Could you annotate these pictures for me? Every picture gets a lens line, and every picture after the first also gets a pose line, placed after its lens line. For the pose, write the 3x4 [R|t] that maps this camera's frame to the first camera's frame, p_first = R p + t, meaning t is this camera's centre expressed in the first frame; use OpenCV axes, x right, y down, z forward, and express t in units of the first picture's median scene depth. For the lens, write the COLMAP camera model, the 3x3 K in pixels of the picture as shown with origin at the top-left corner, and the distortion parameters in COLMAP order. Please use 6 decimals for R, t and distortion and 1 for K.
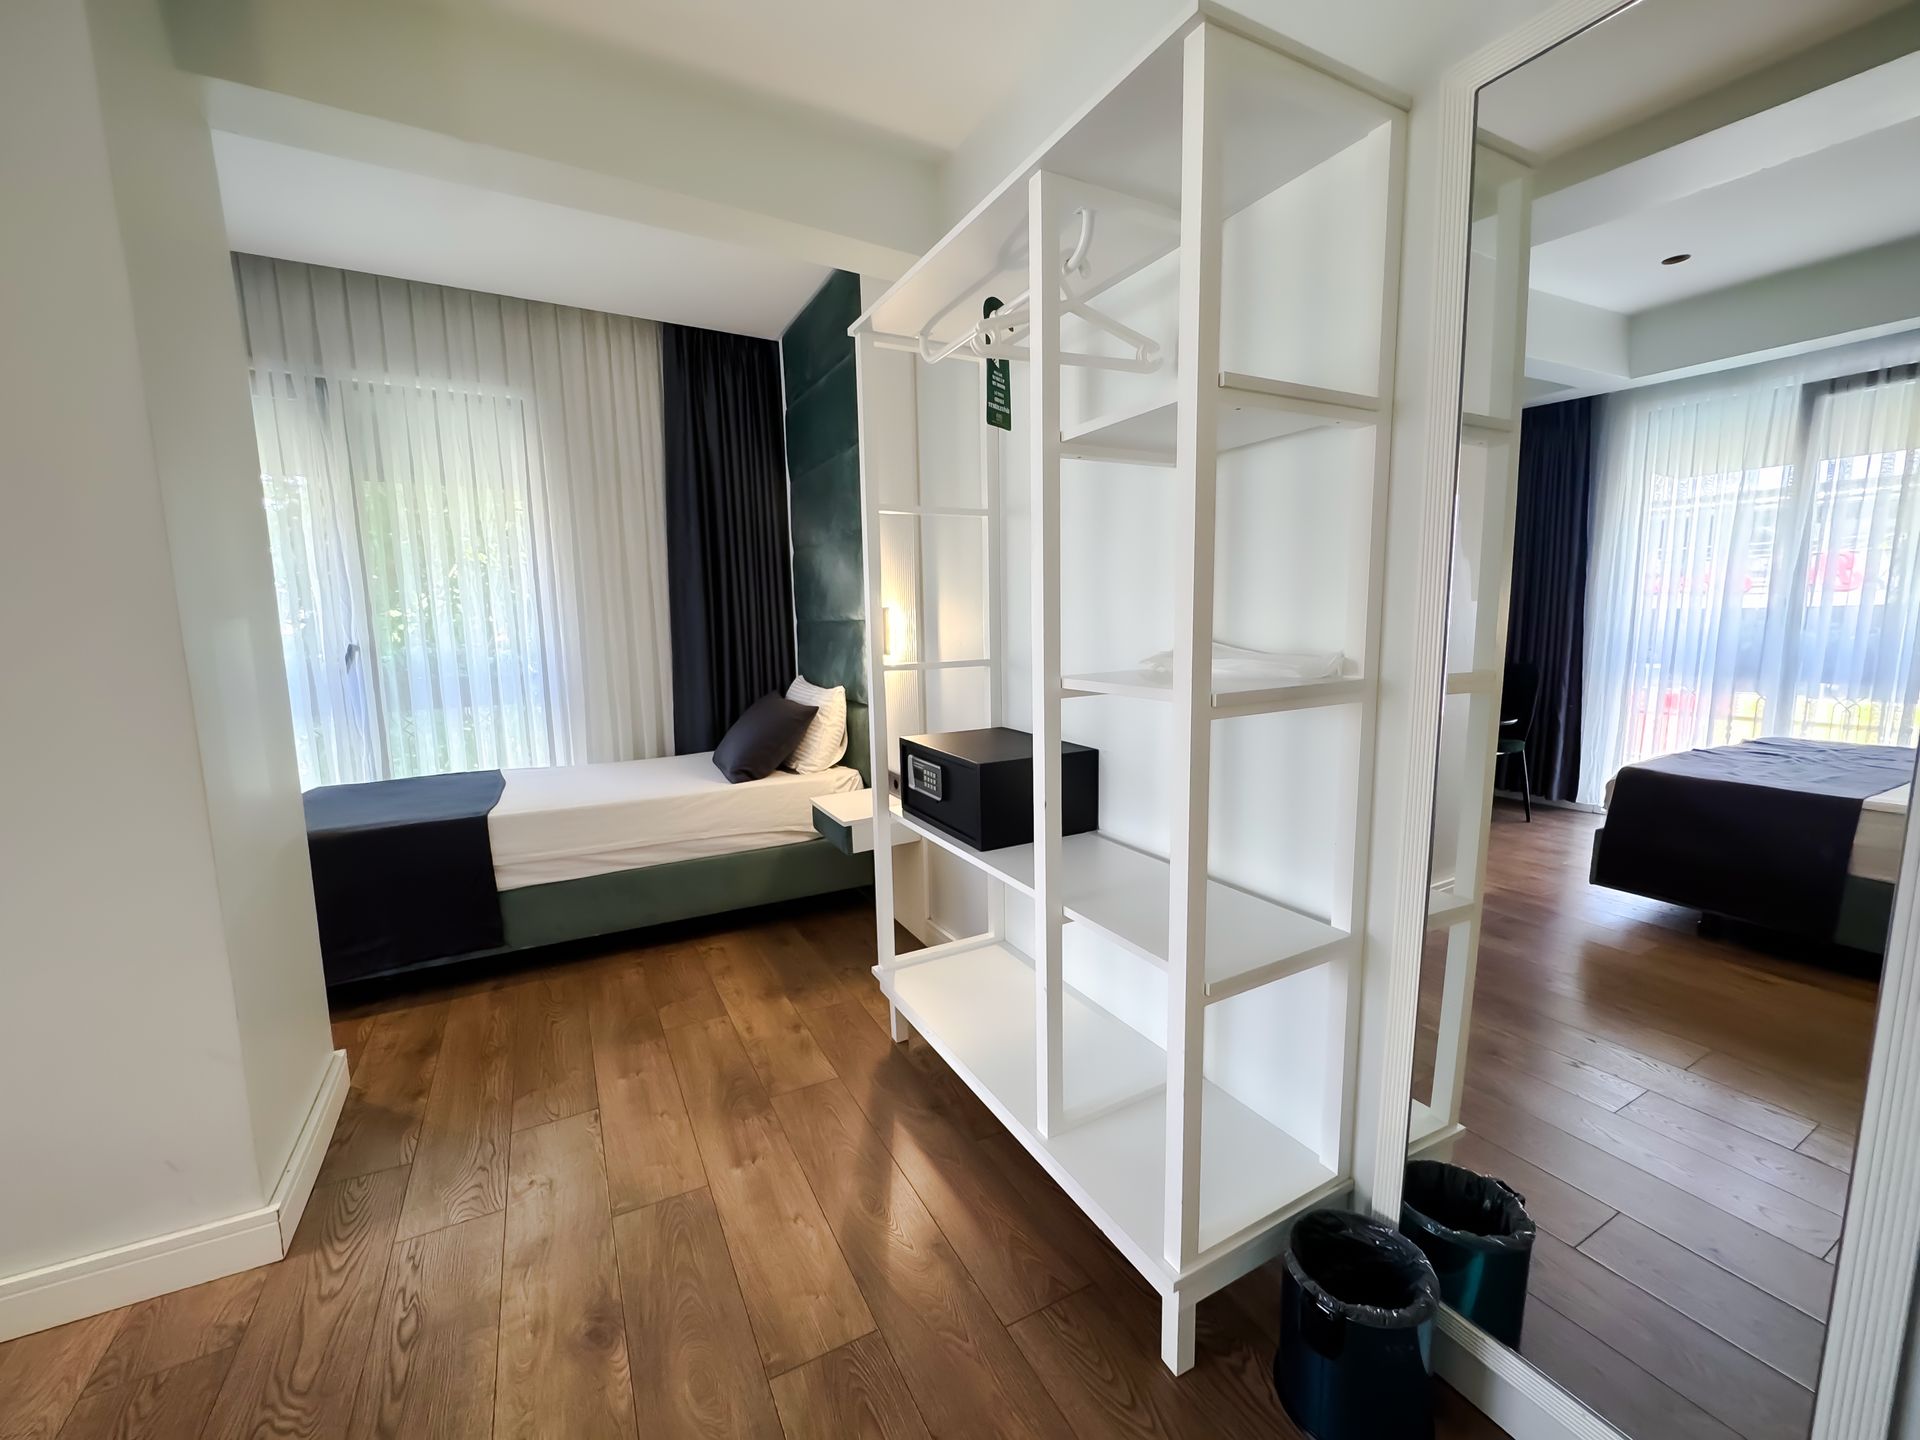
lens RADIAL K [[782.5, 0, 960.0], [0, 782.5, 720.0], [0, 0, 1]] dist [-0.001178, 0.000058]
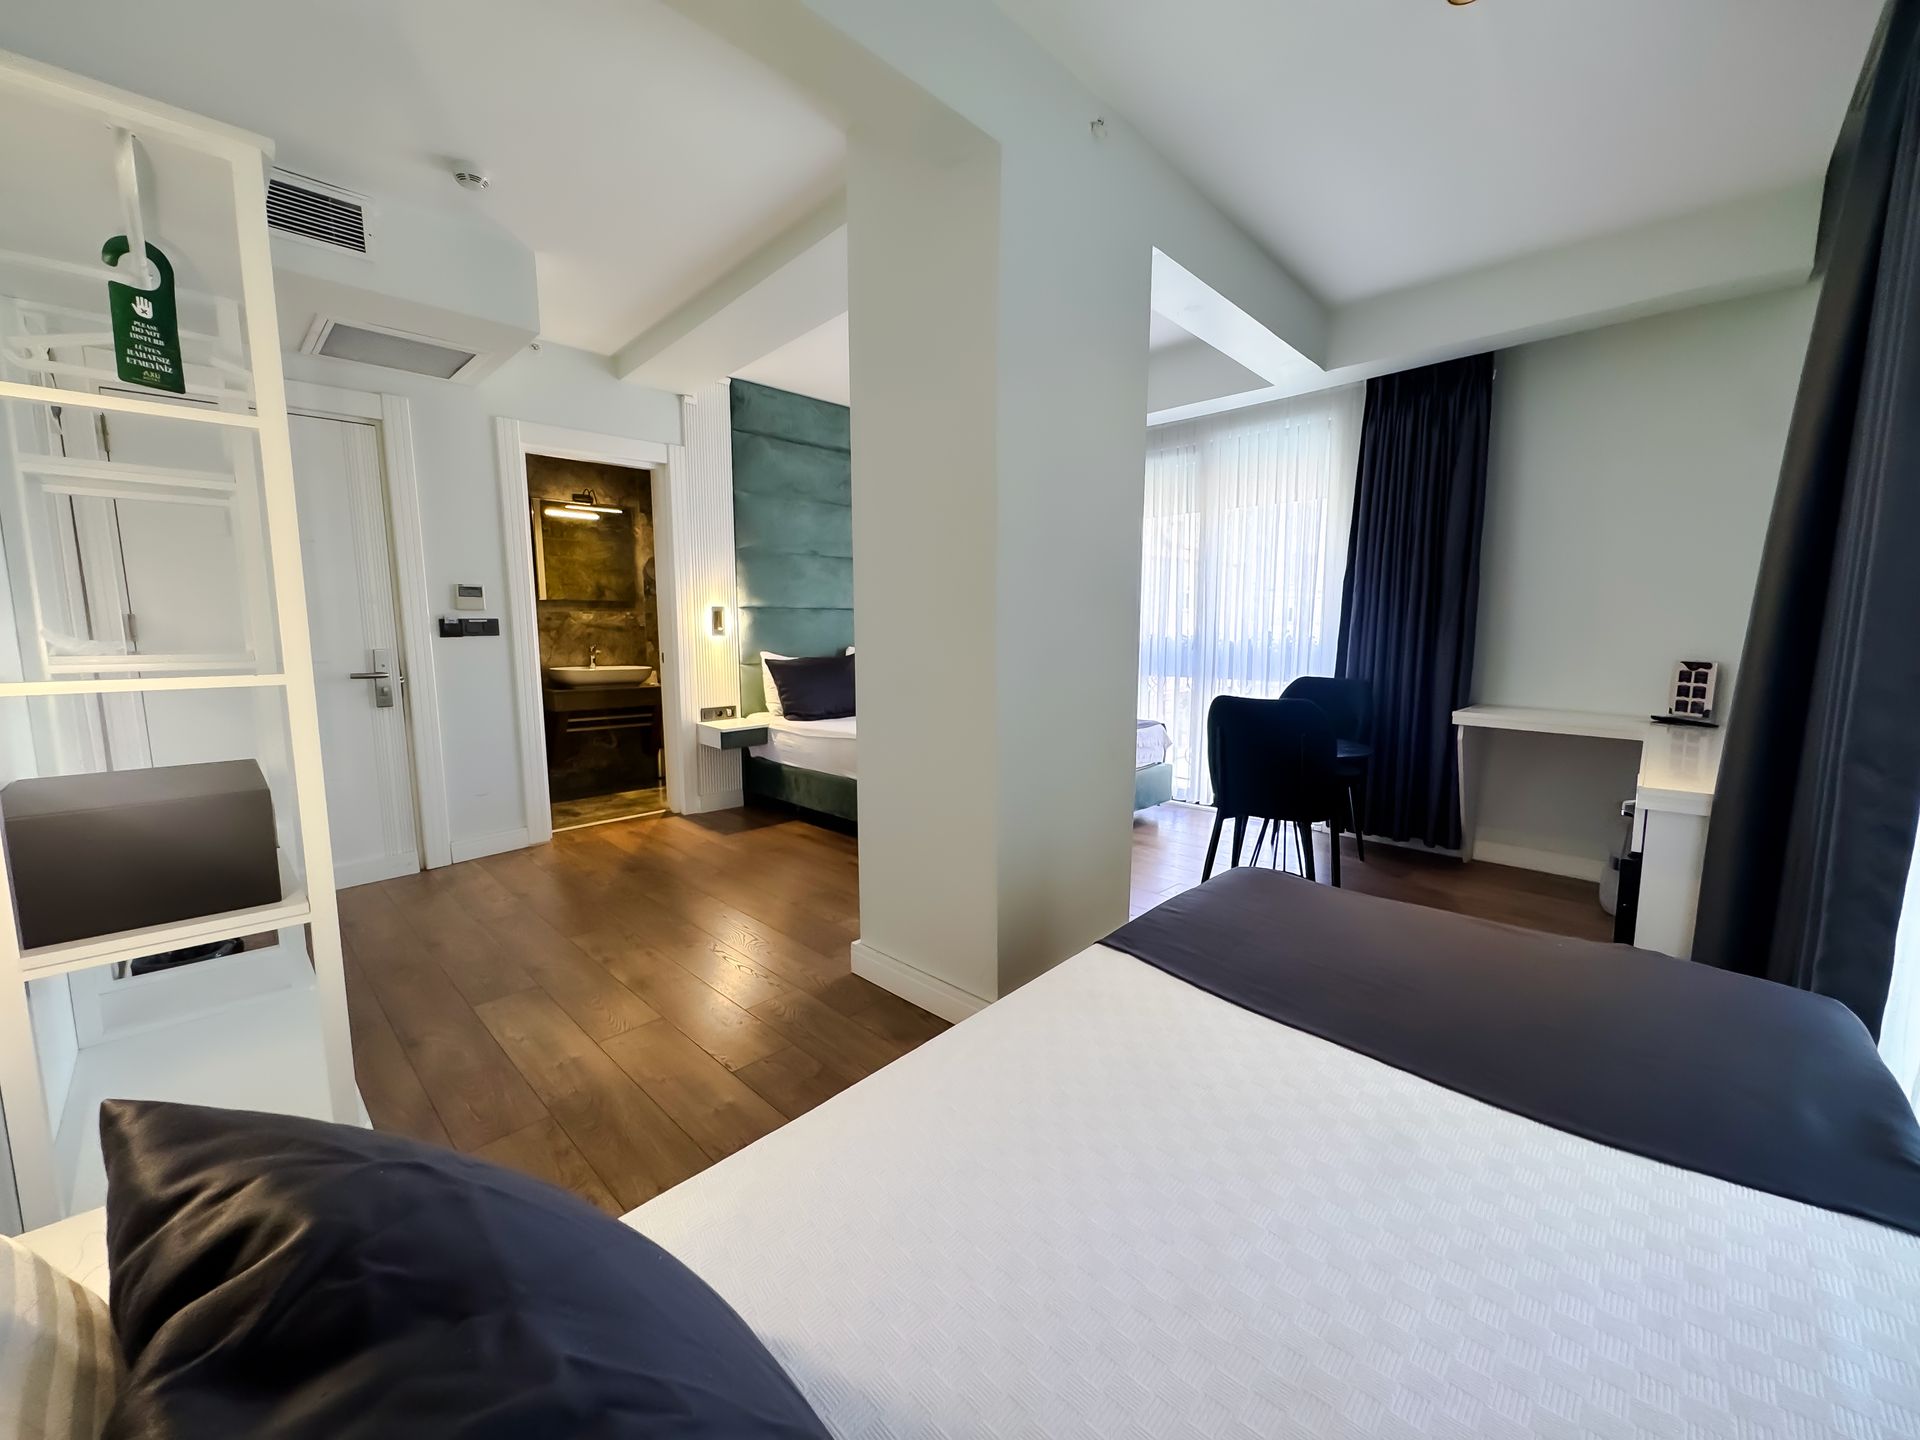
lens RADIAL K [[782.5, 0, 960.0], [0, 782.5, 720.0], [0, 0, 1]] dist [-0.001178, 0.000058]
pose [[-0.958428, 0.066044, -0.277587, -0.487995], [-0.011786, 0.962851, 0.269776, -0.232966], [0.285092, 0.261833, -0.922045, 1.892327]]
